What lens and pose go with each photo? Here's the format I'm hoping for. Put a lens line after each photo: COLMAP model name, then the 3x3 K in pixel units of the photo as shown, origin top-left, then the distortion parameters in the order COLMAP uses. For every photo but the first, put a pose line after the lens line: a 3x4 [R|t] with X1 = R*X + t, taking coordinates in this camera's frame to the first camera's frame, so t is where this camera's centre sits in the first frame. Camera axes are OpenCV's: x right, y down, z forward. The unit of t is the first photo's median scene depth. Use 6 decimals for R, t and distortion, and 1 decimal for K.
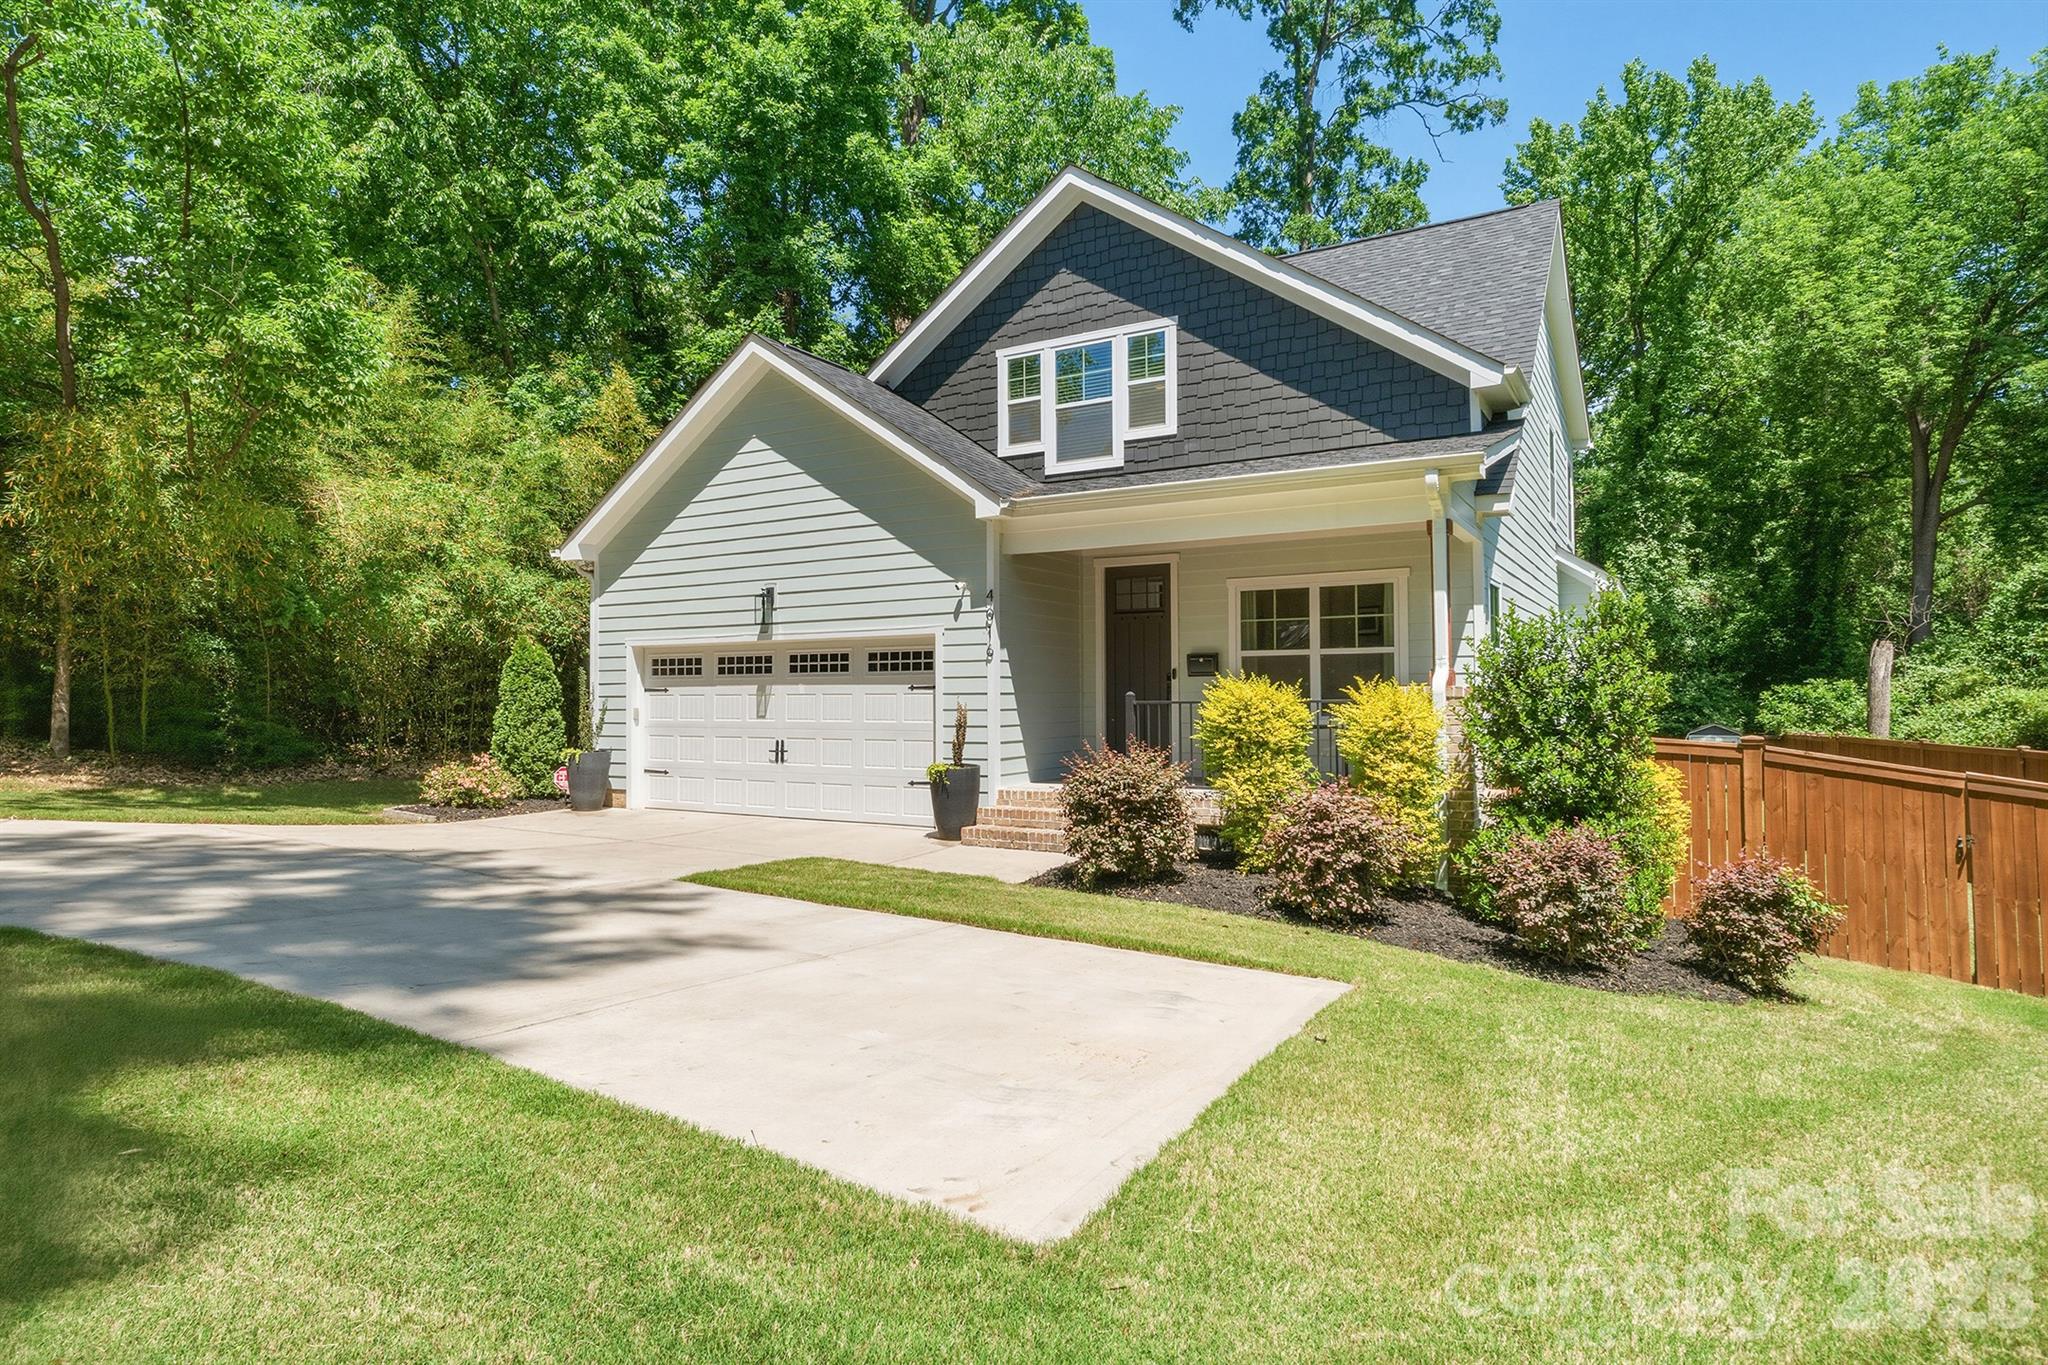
lens RADIAL K [[1115.9, 0, 1024.0], [0, 1115.9, 682.5], [0, 0, 1]] dist [0.002277, -0.000788]
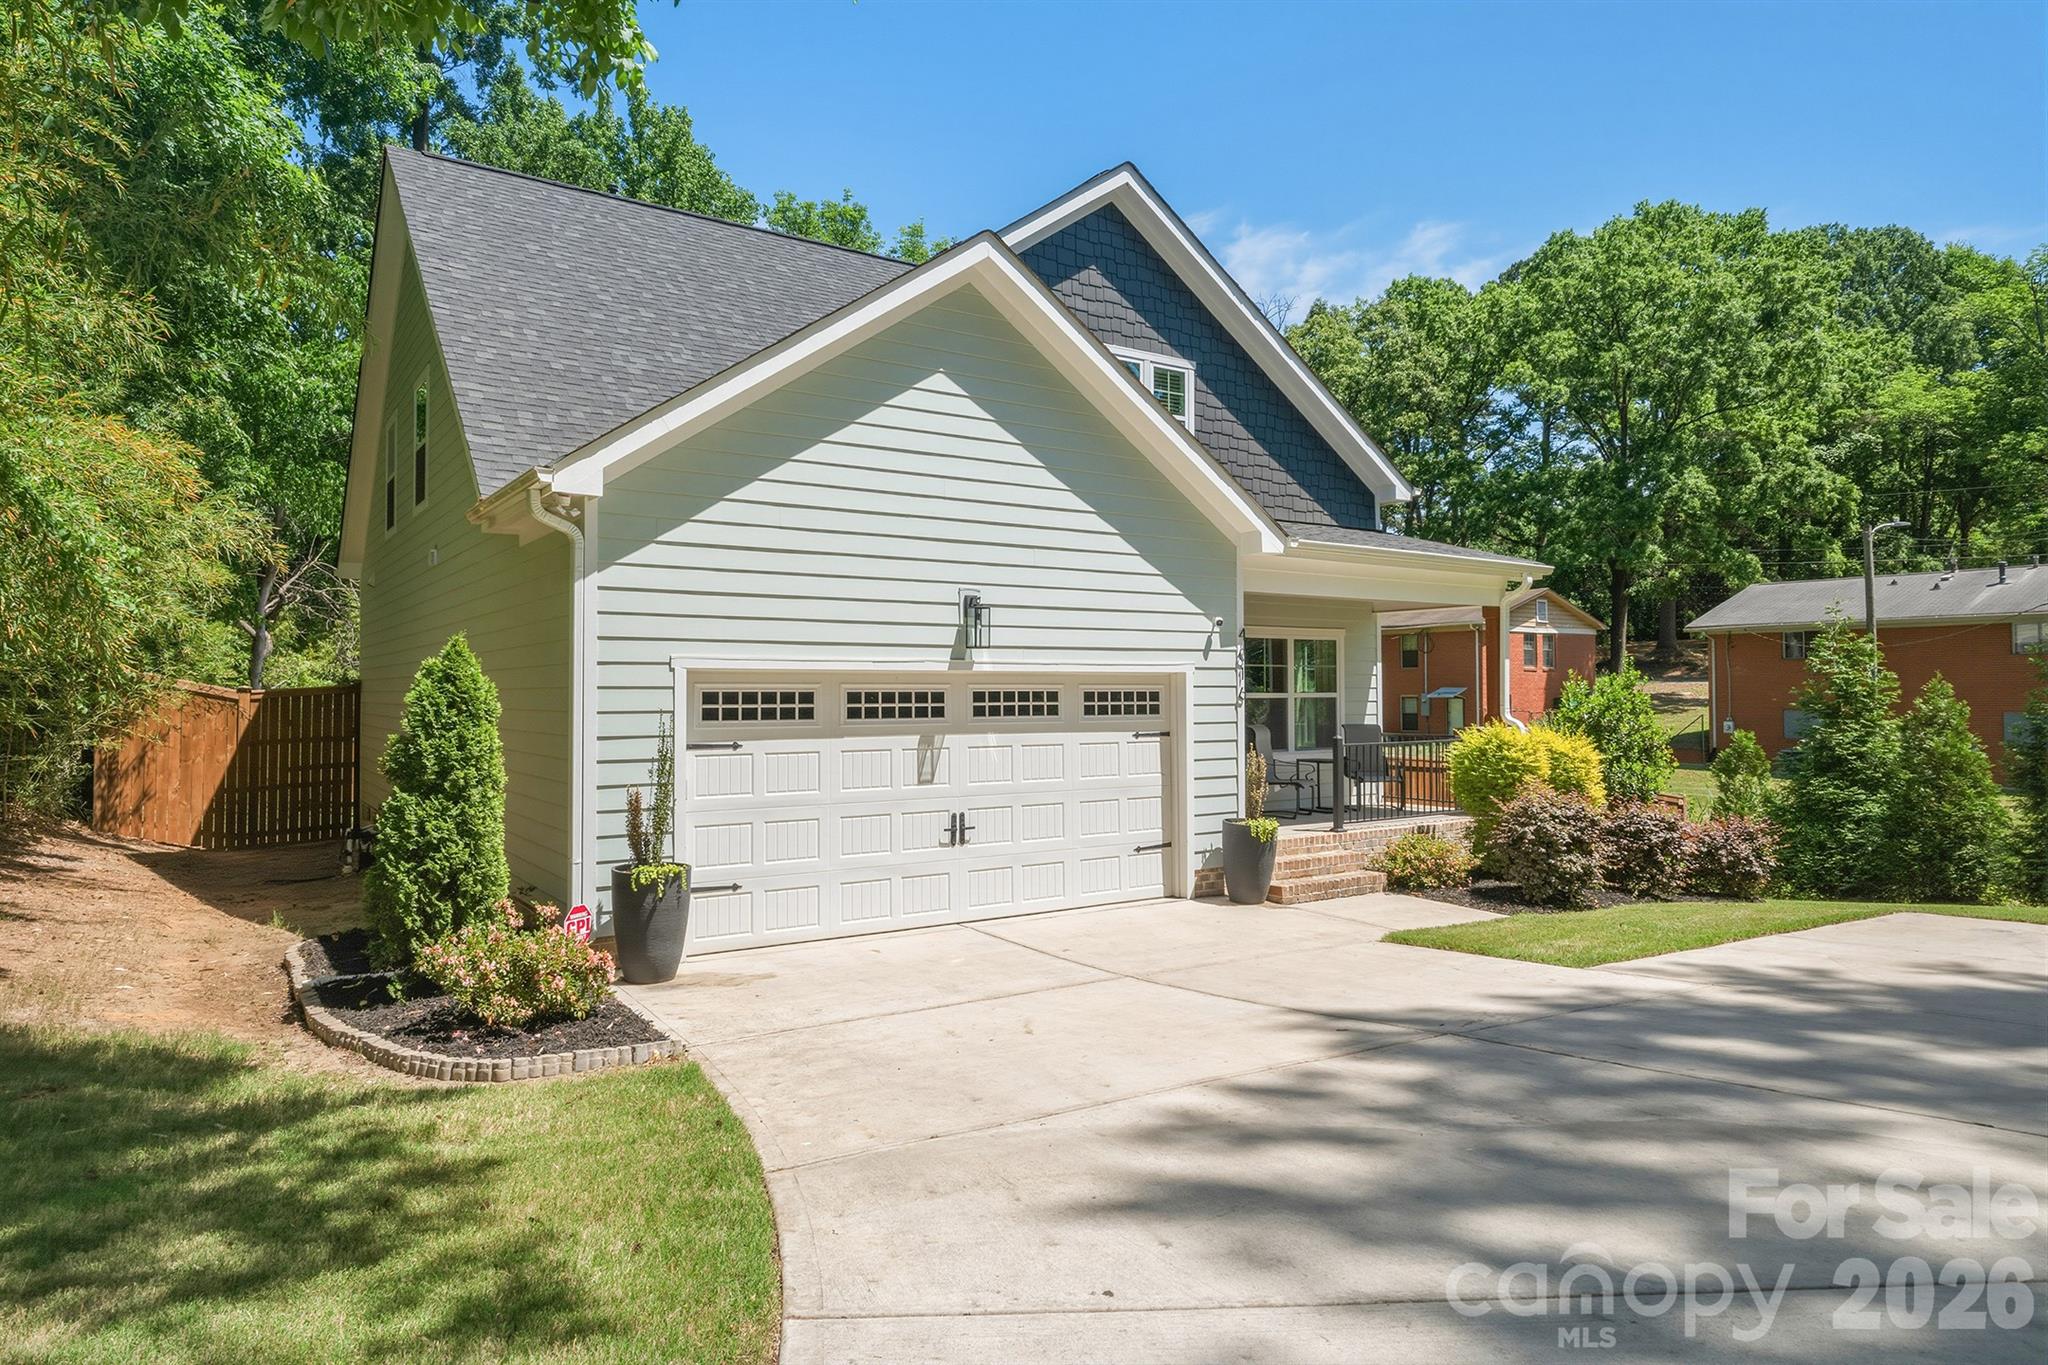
lens RADIAL K [[1229.2, 0, 1024.0], [0, 1229.2, 682.5], [0, 0, 1]] dist [-0.000685, 0.000026]
pose [[0.430144, 0.013413, 0.902661, -0.916749], [-0.009490, 0.999902, -0.010336, -0.023020], [-0.902711, -0.004120, 0.430229, 0.644401]]
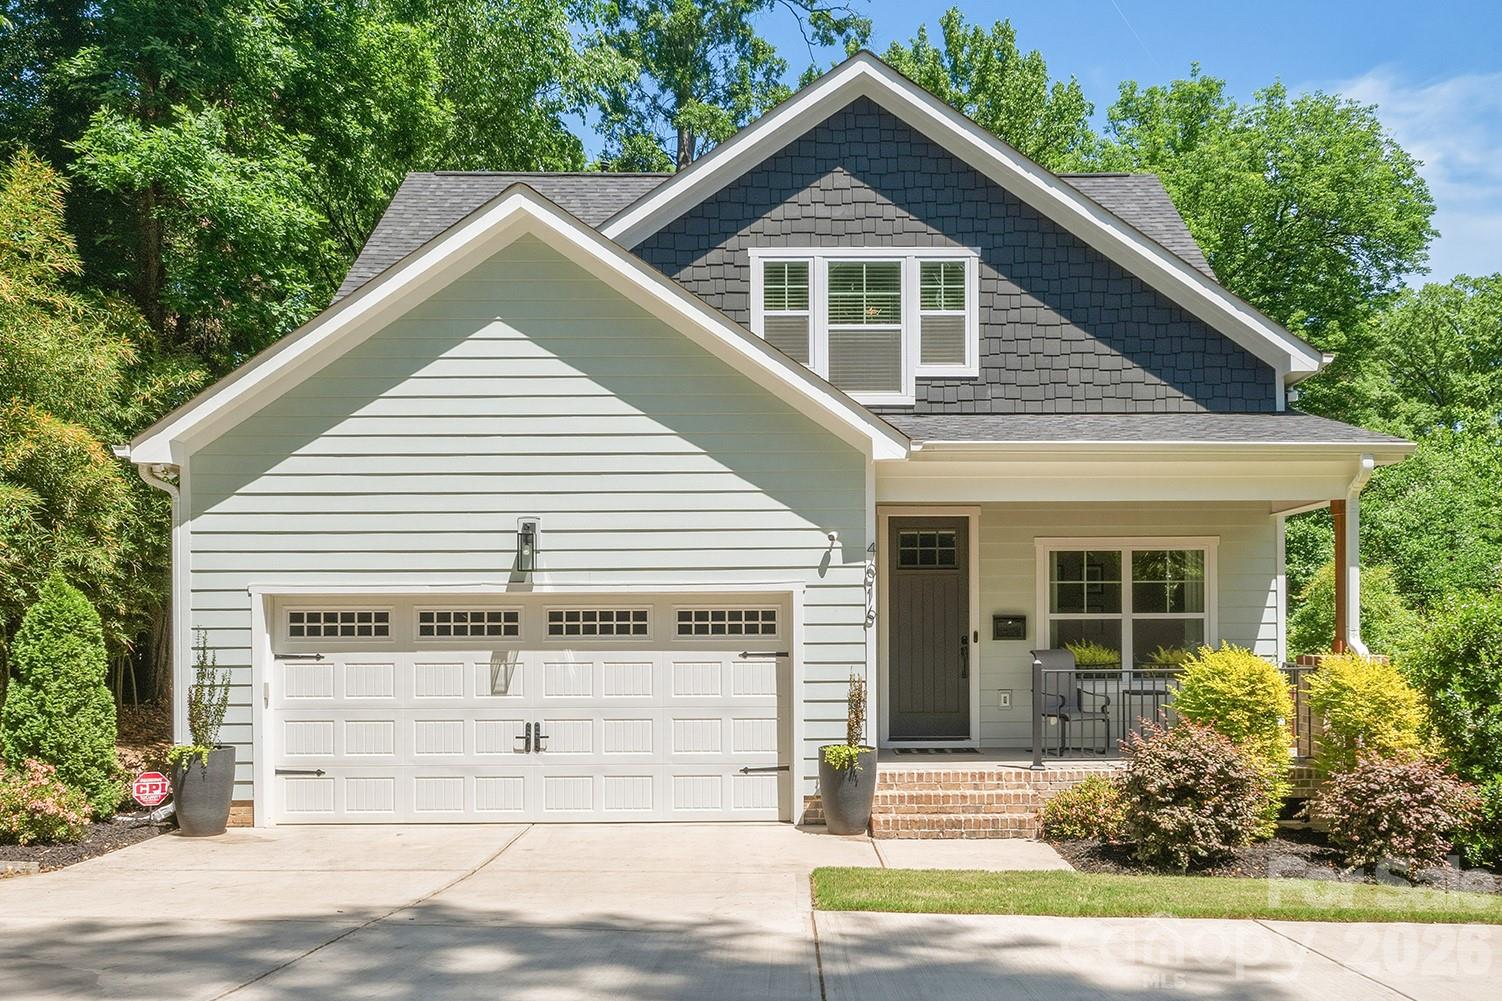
lens RADIAL K [[1312.3, 0, 820.5], [0, 1312.3, 652.1], [0, 0, 1]] dist [-0.001347, 0.002447]
pose [[0.855399, -0.006920, 0.517923, -0.526140], [-0.006092, 0.999707, 0.023418, -0.019351], [-0.517933, -0.023187, 0.855107, 0.133082]]
